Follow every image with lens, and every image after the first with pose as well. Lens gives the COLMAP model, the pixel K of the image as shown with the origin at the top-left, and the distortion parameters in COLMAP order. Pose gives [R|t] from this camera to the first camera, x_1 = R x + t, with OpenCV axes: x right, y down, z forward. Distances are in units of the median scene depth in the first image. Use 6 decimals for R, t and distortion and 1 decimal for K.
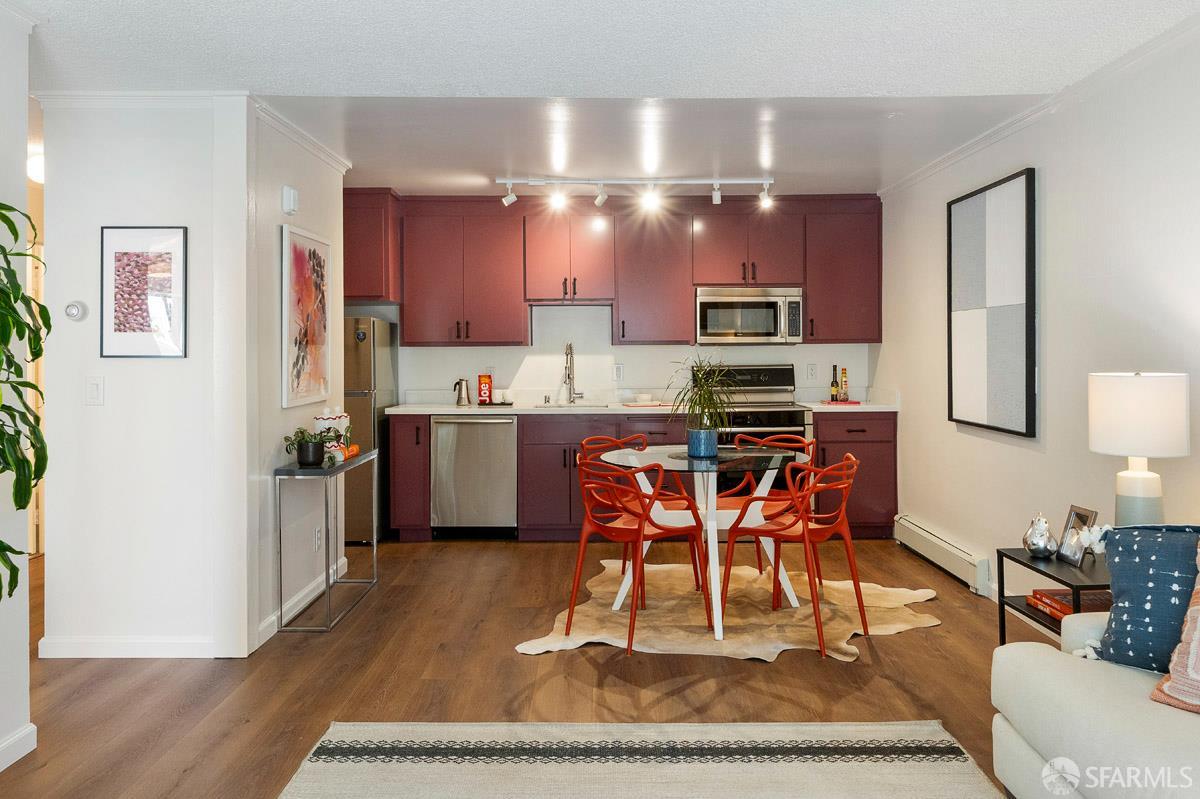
lens RADIAL K [[877.2, 0, 607.3], [0, 877.2, 349.5], [0, 0, 1]] dist [0.002294, -0.001048]
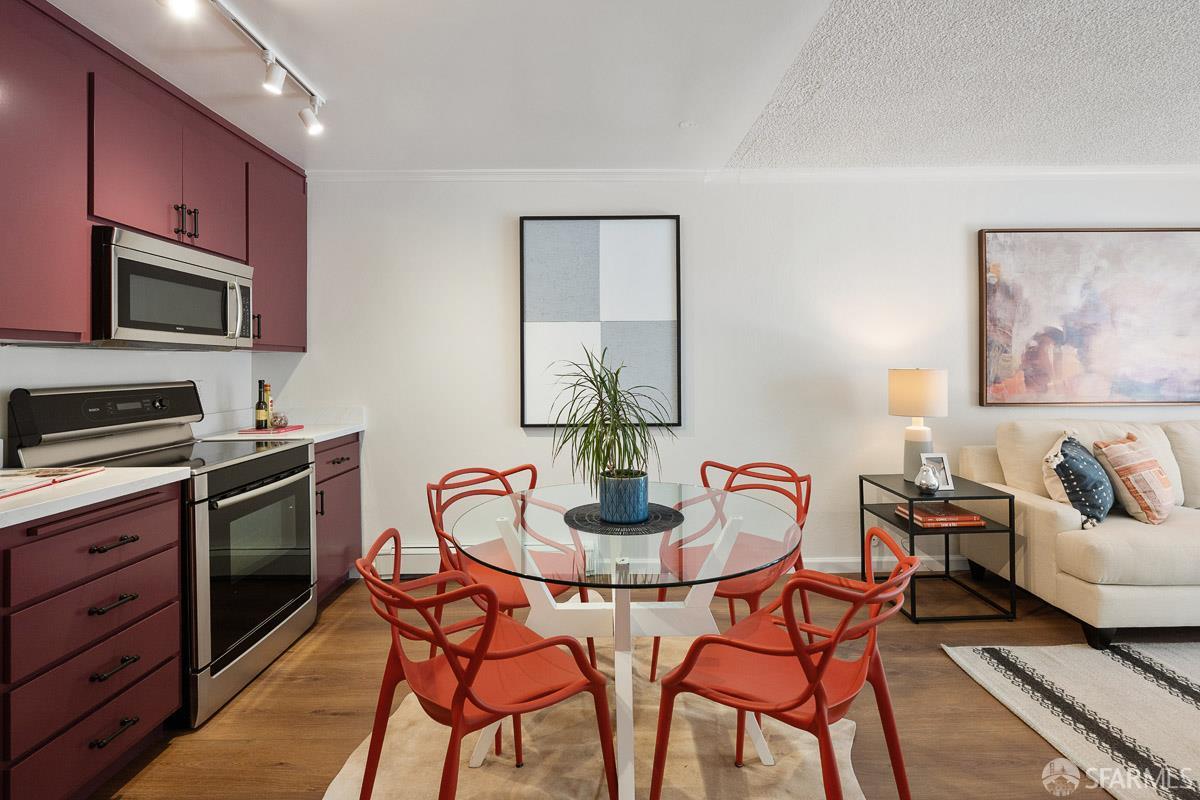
lens RADIAL K [[535.0, 0, 602.4], [0, 535.0, 361.9], [0, 0, 1]] dist [-0.000370, -0.000106]
pose [[-0.001482, 0.014330, 0.999896, -0.204773], [0.006628, 0.999875, -0.014320, 0.011796], [-0.999977, 0.006606, -0.001577, 0.766896]]
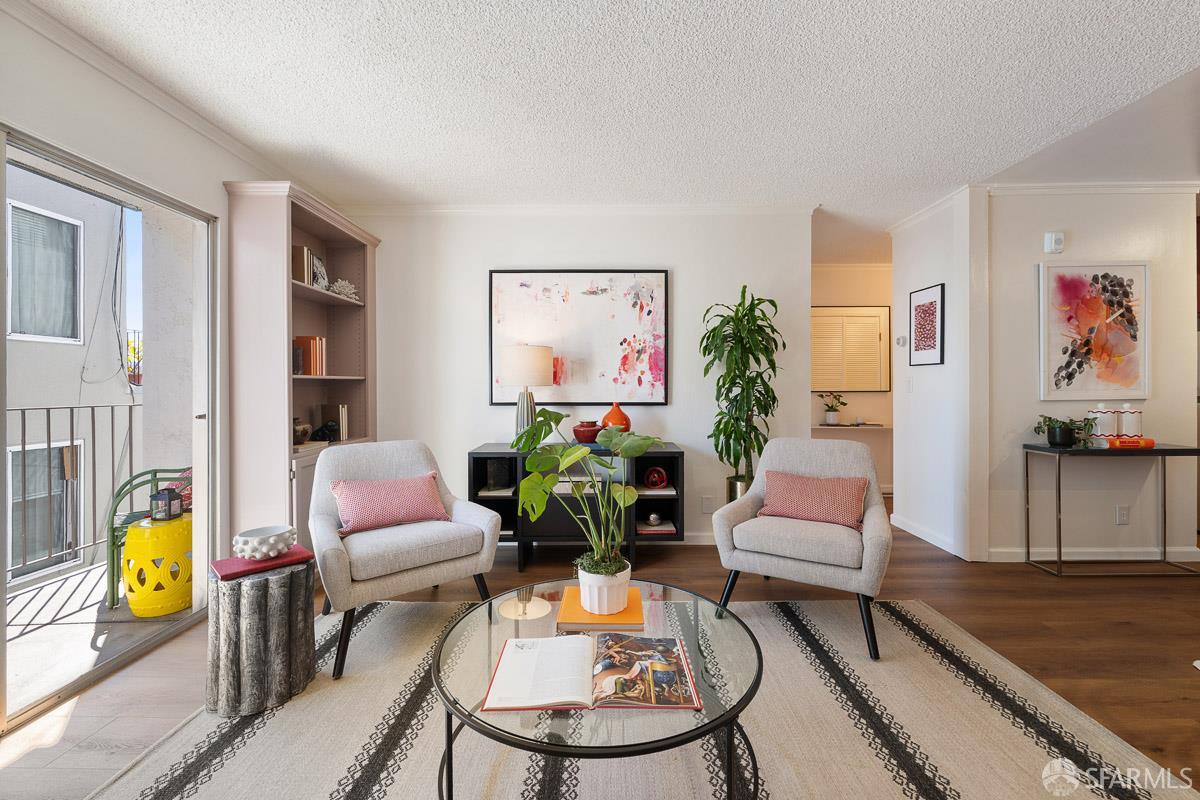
lens RADIAL K [[501.3, 0, 604.5], [0, 501.3, 387.0], [0, 0, 1]] dist [0.001347, 0.000089]
pose [[-0.006669, 0.006271, -0.999958, 0.282859], [0.007551, 0.999952, 0.006221, 0.025730], [0.999949, -0.007509, -0.006716, 0.240335]]
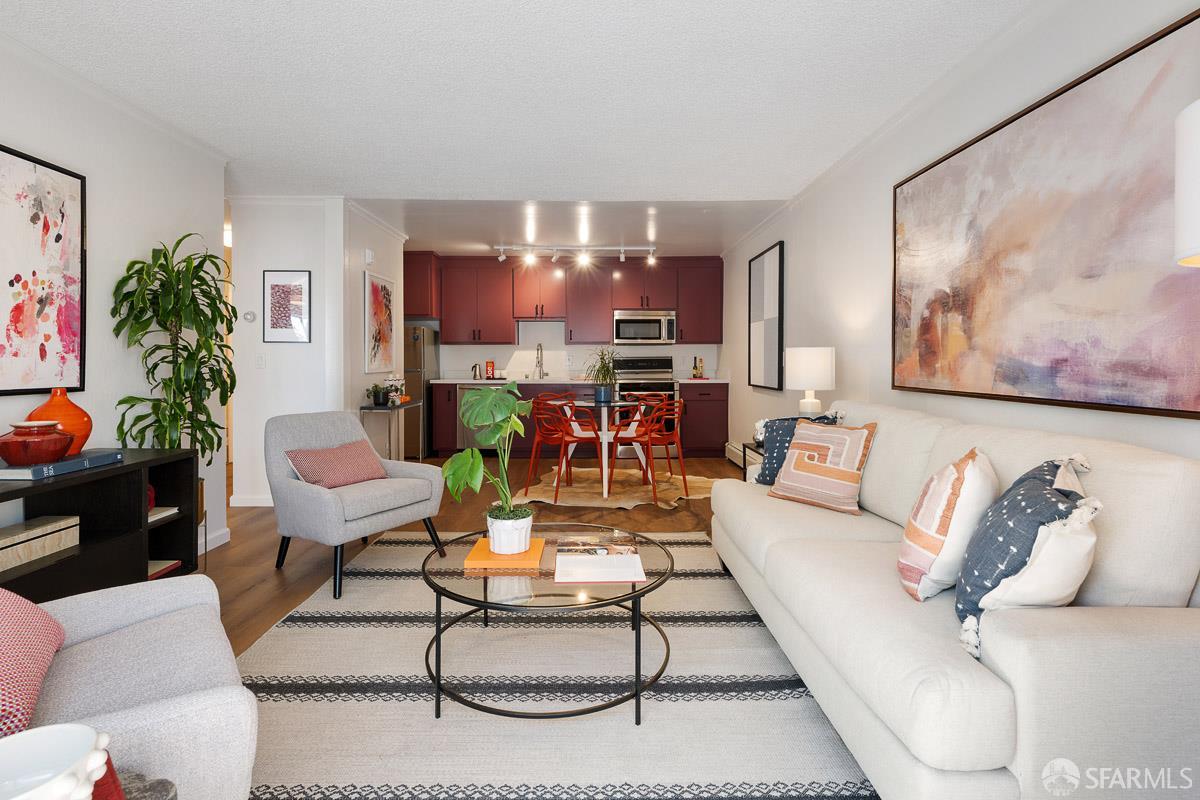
lens RADIAL K [[571.2, 0, 598.5], [0, 571.2, 367.1], [0, 0, 1]] dist [0.000295, 0.000254]
pose [[0.999978, 0.004708, 0.004757, 0.070878], [-0.004768, 0.999907, 0.012800, 0.026421], [-0.004696, -0.012822, 0.999907, -0.118691]]
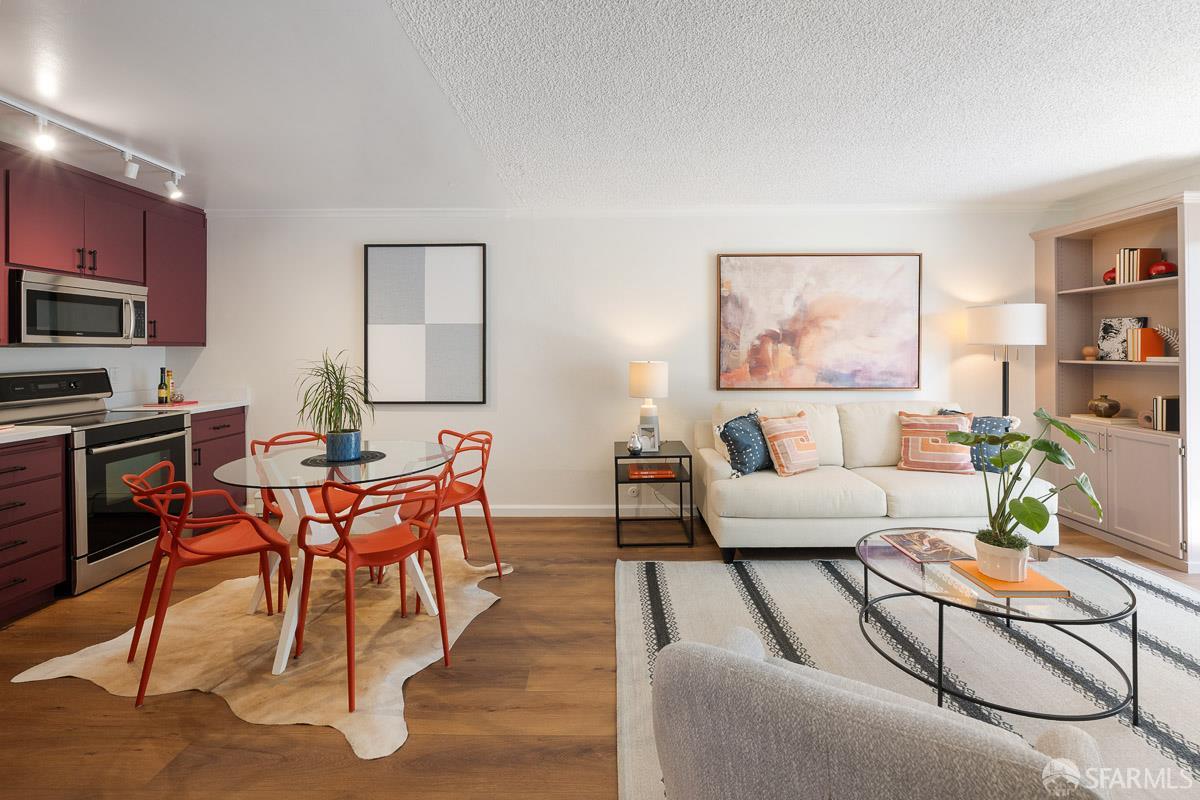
lens RADIAL K [[517.2, 0, 601.8], [0, 517.2, 349.2], [0, 0, 1]] dist [-0.001635, 0.000073]
pose [[0.018835, 0.007328, 0.999796, -0.346943], [0.001495, 0.999972, -0.007358, 0.002064], [-0.999821, 0.001634, 0.018824, 0.522013]]
